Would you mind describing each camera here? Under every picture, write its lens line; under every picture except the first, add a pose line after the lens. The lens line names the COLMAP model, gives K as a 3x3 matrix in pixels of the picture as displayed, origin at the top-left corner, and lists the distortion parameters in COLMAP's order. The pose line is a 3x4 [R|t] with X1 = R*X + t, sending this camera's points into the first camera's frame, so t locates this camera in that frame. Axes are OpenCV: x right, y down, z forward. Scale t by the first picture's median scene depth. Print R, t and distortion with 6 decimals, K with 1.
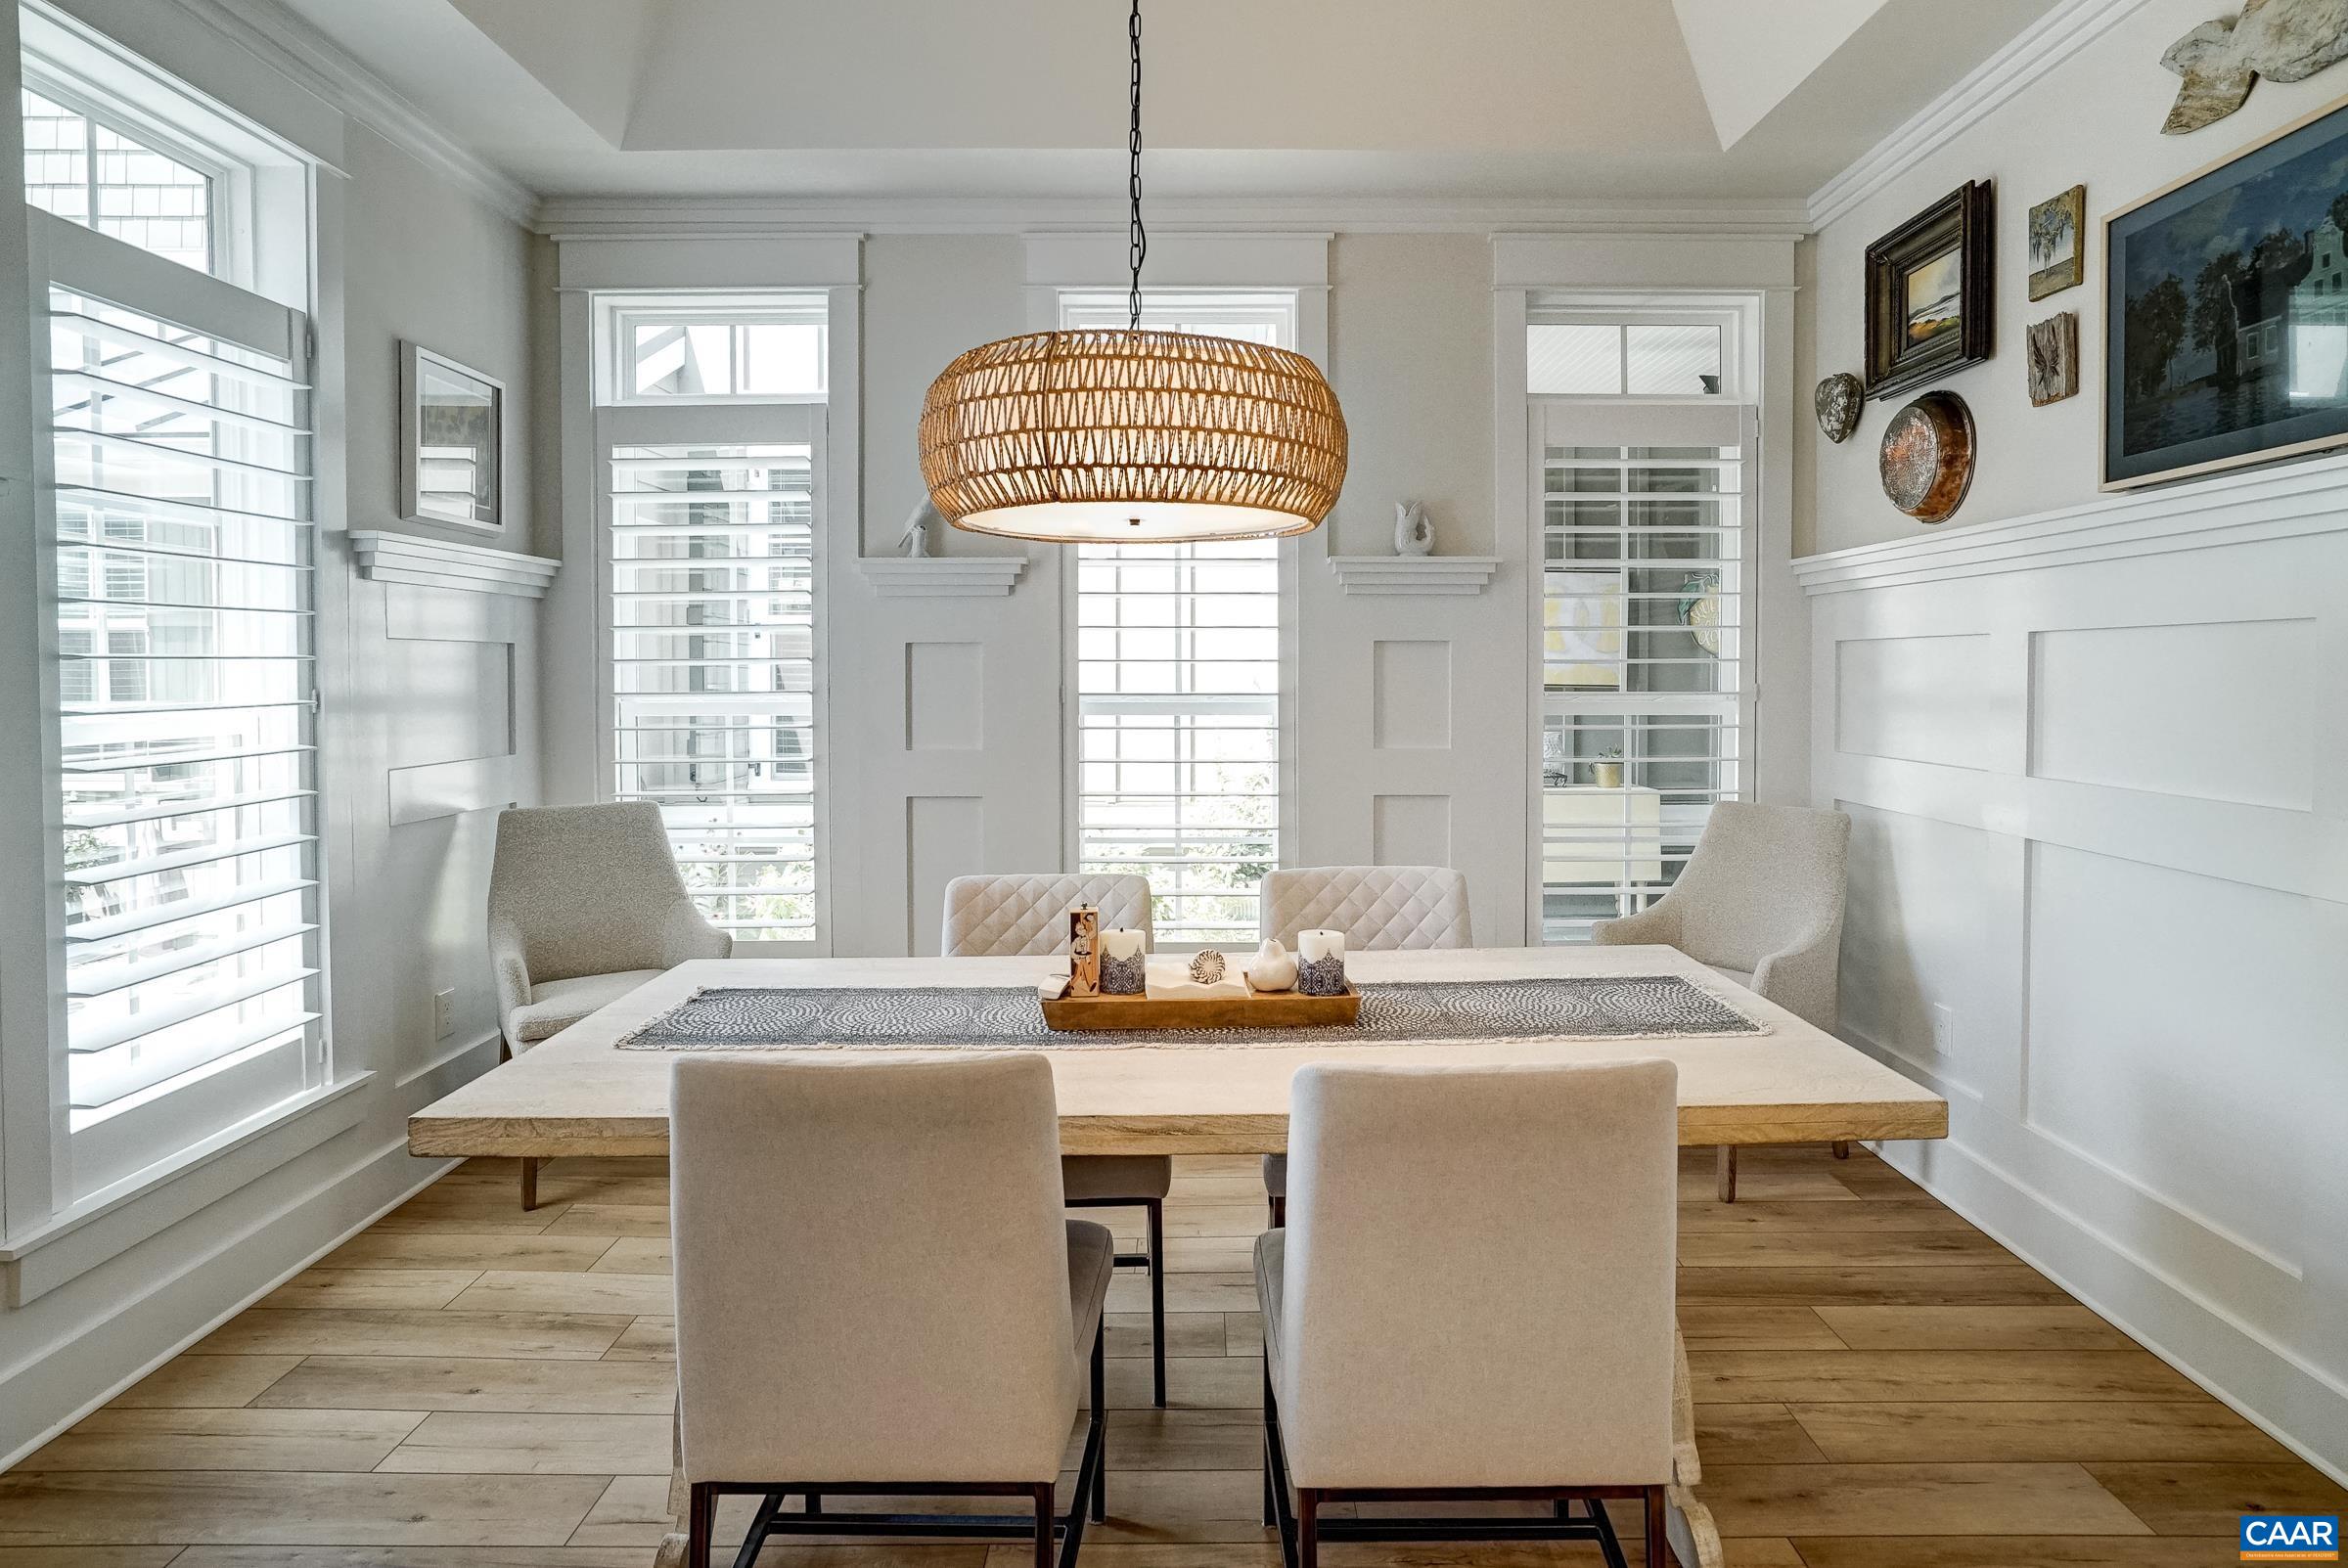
lens RADIAL K [[1302.6, 0, 1214.7], [0, 1302.6, 704.6], [0, 0, 1]] dist [-0.040628, 0.025616]
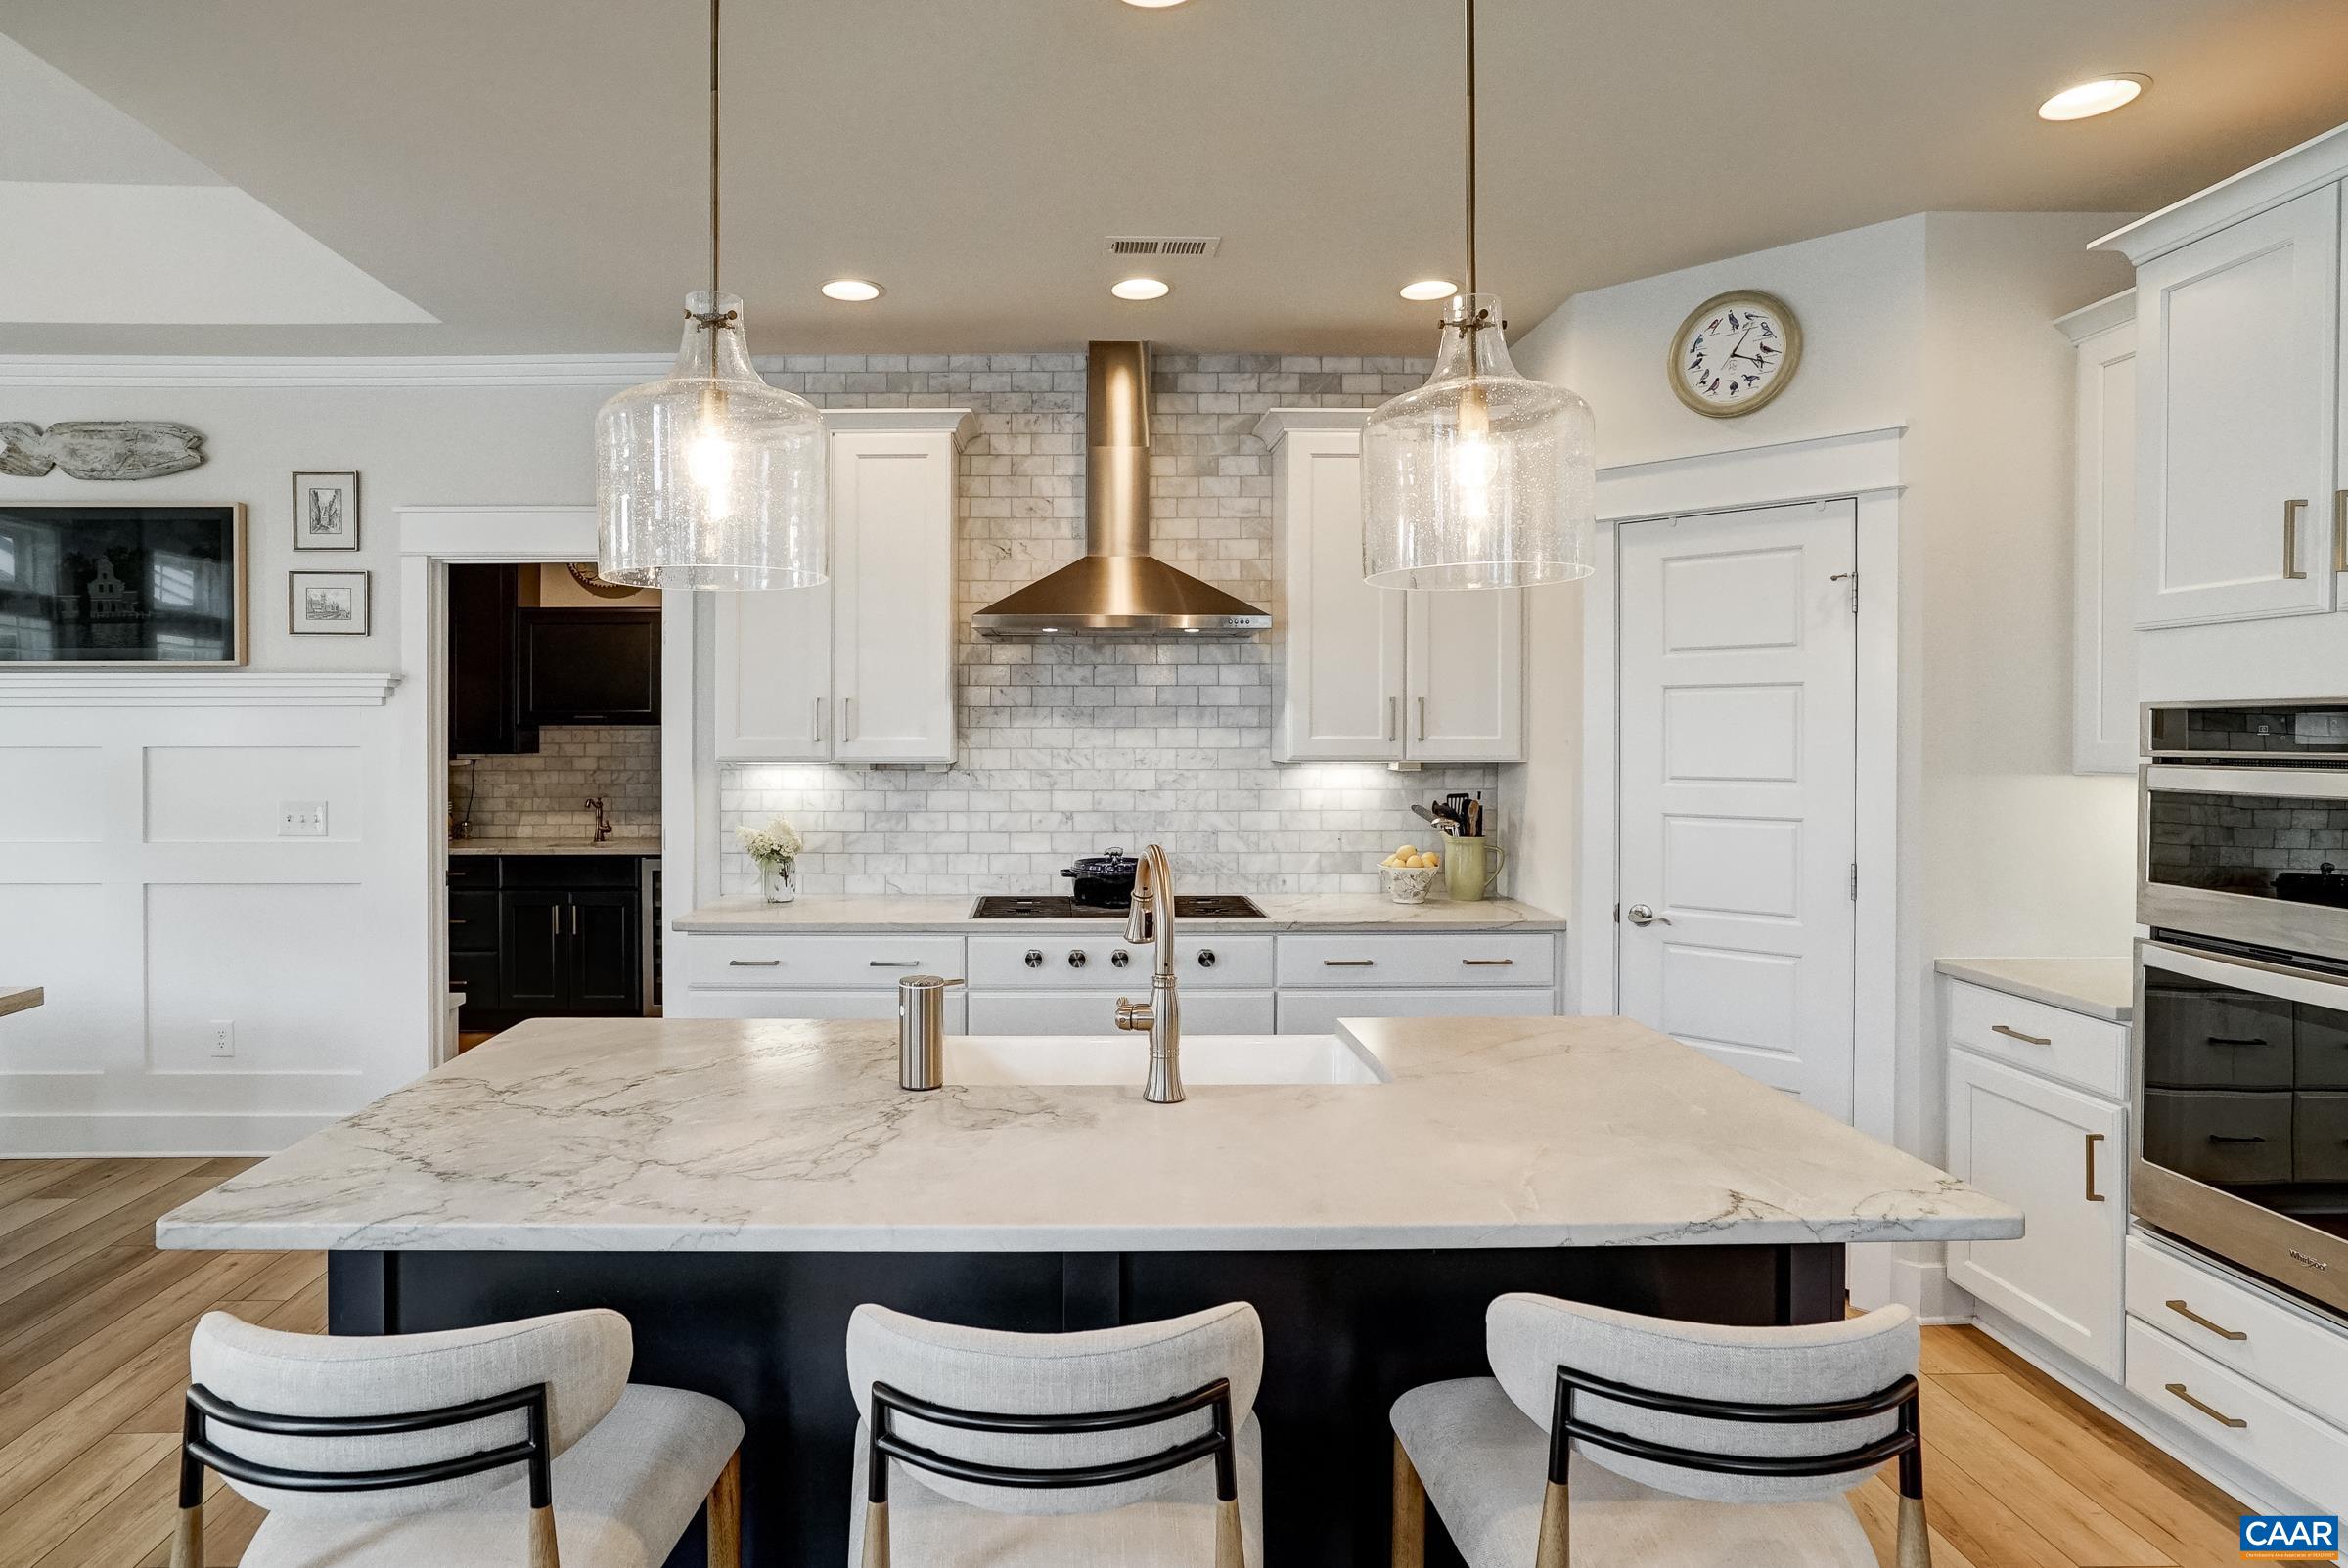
lens RADIAL K [[1325.4, 0, 1108.0], [0, 1325.4, 738.4], [0, 0, 1]] dist [-0.041183, 0.037760]
pose [[-0.034250, -0.005868, 0.999396, -0.703923], [0.025678, 0.999647, 0.006750, -0.030300], [-0.999083, 0.025894, -0.034087, -0.292872]]
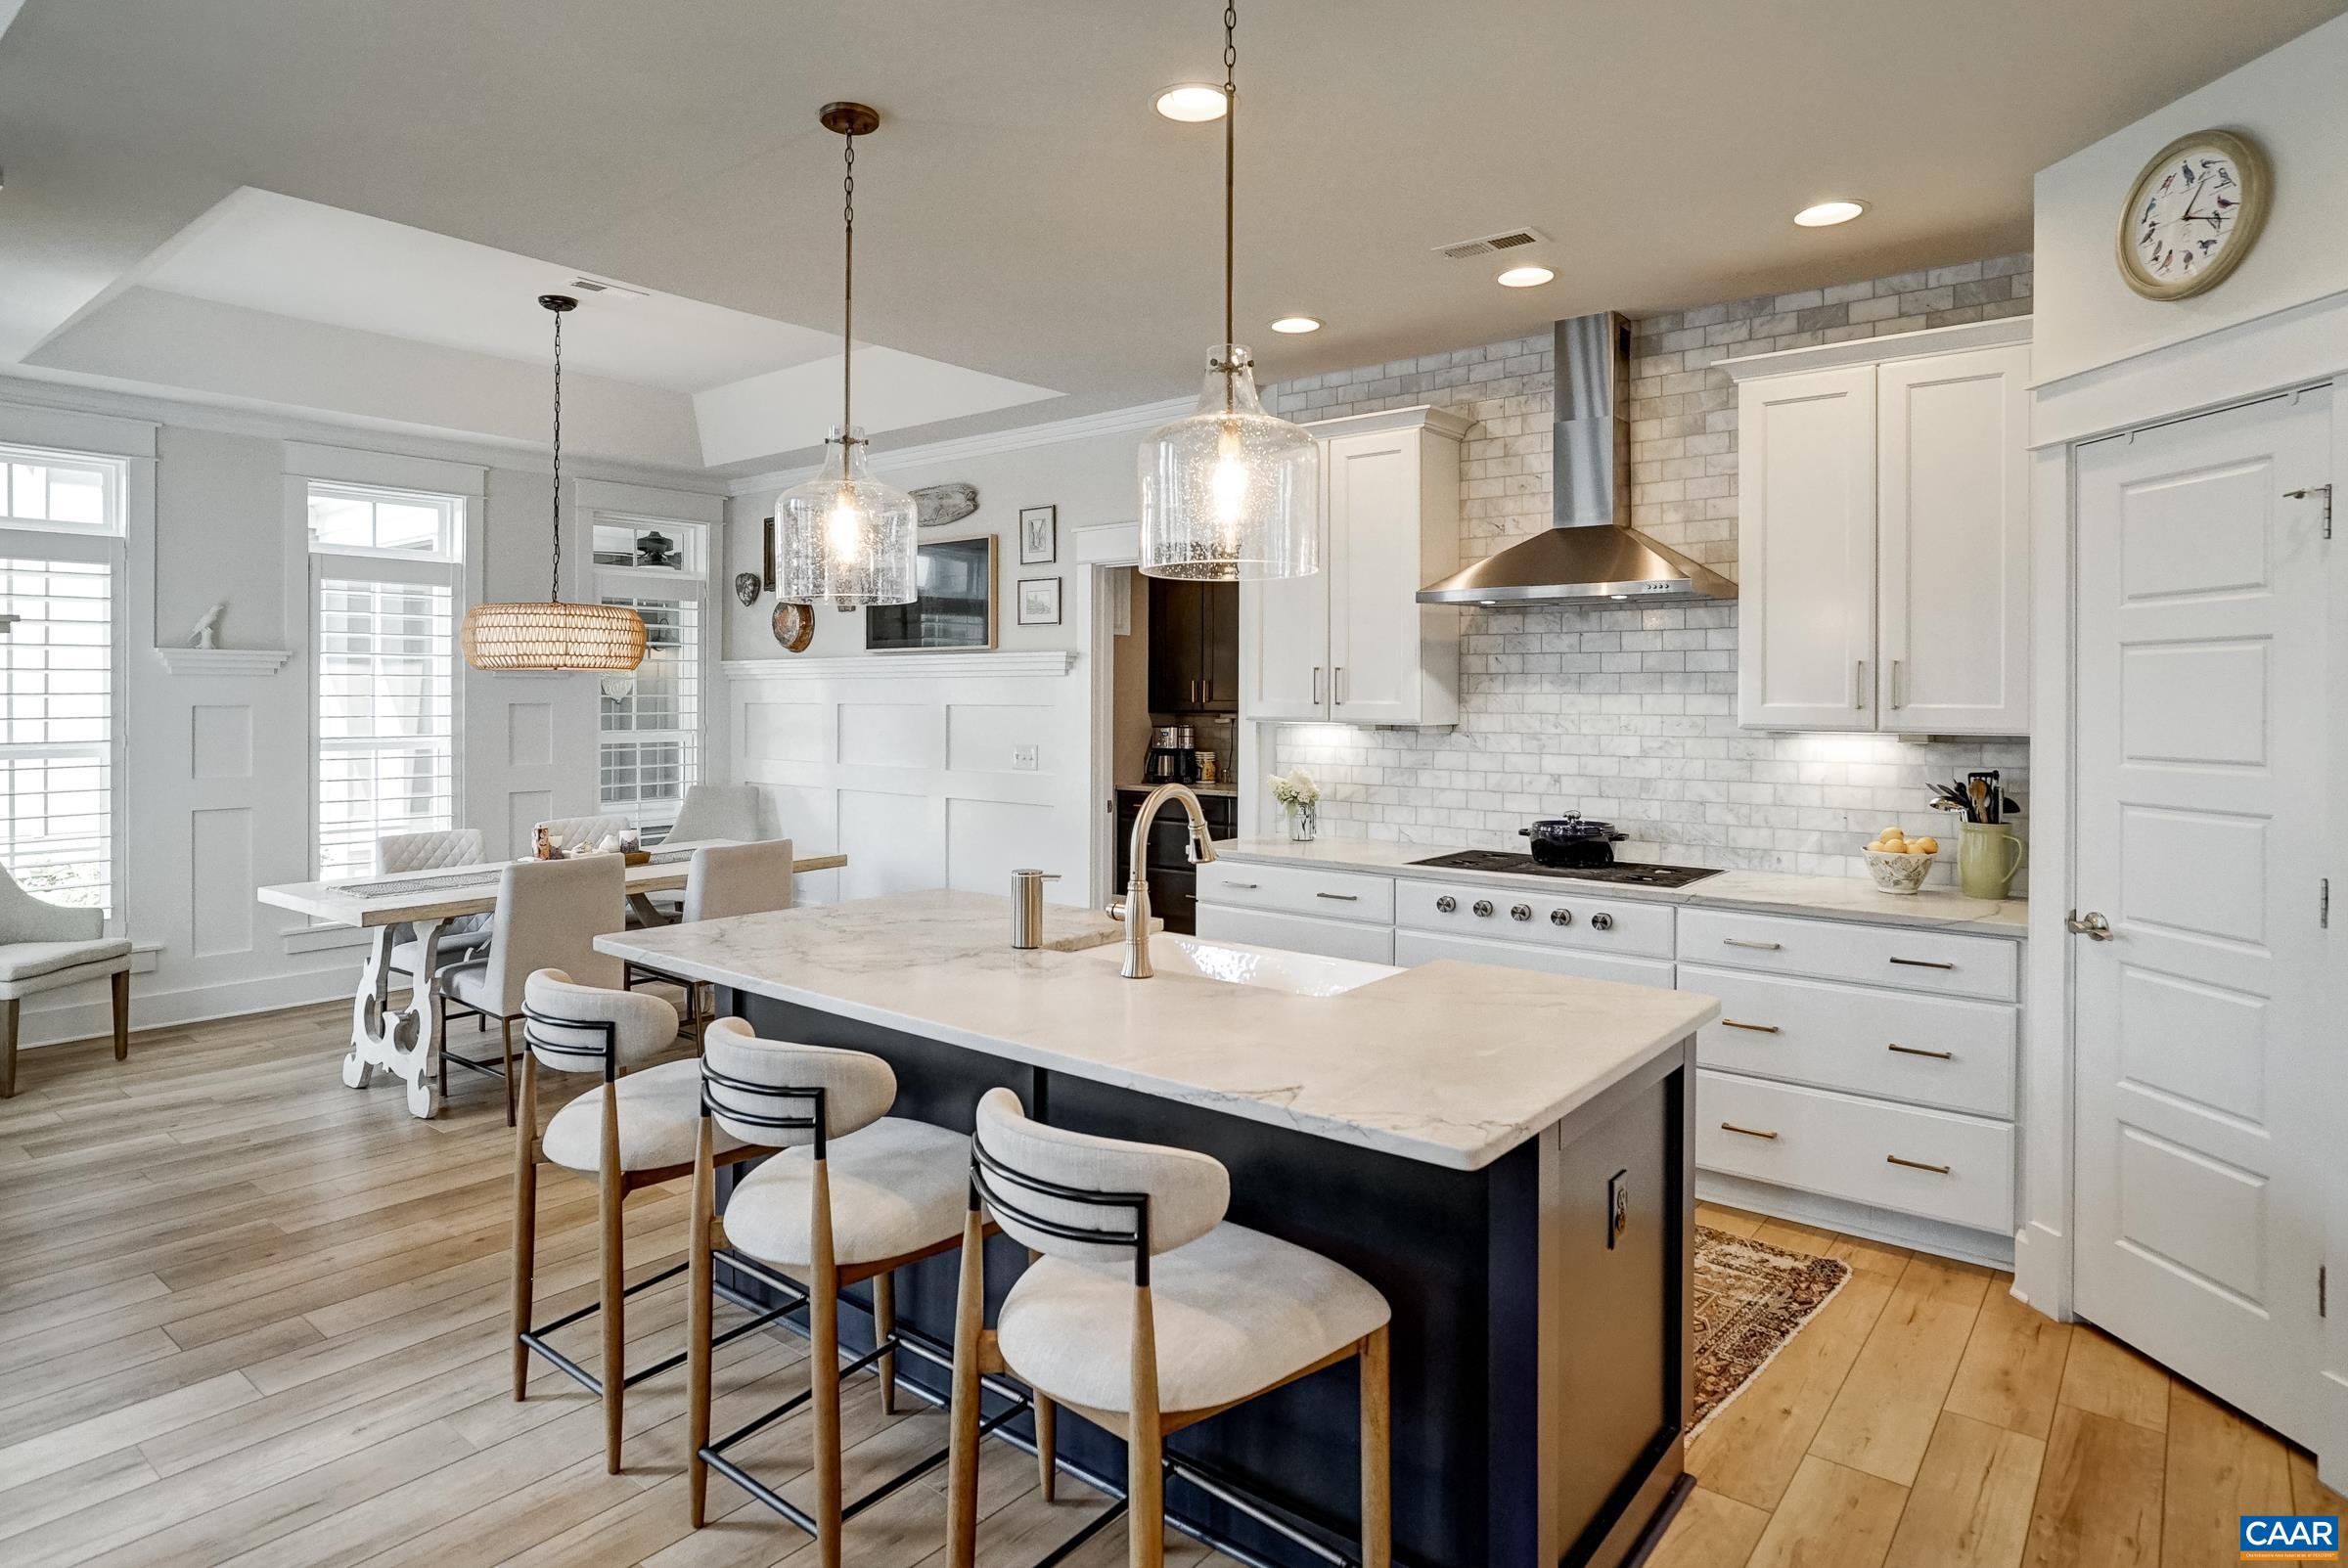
lens RADIAL K [[1350.2, 0, 1151.8], [0, 1350.2, 706.9], [0, 0, 1]] dist [-0.081523, 0.059891]
pose [[0.639166, -0.005826, 0.769047, -0.712623], [0.016981, 0.999834, -0.006538, -0.018563], [-0.768882, 0.017238, 0.639159, -0.814411]]
